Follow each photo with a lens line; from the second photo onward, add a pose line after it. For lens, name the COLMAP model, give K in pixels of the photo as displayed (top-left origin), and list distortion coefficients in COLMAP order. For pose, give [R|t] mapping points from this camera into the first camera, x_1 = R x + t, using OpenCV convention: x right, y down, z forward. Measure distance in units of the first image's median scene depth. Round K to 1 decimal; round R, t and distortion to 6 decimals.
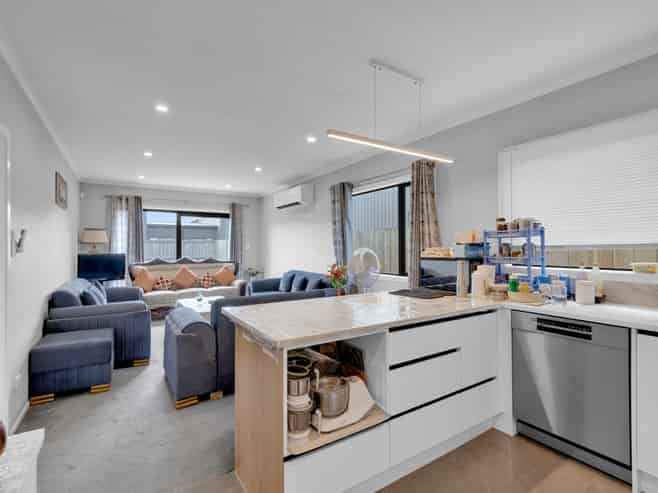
lens RADIAL K [[333.8, 0, 329.0], [0, 333.8, 246.5], [0, 0, 1]] dist [-0.000088, -0.001032]
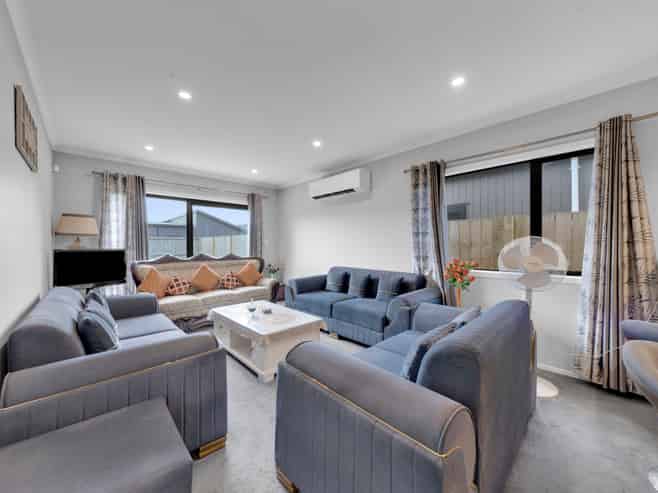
lens RADIAL K [[261.9, 0, 332.7], [0, 261.9, 244.4], [0, 0, 1]] dist [0.002314, -0.000052]
pose [[0.979416, -0.002328, 0.201838, -0.262537], [0.002714, 0.999995, -0.001637, 0.012763], [-0.201833, 0.002151, 0.979418, 0.314591]]
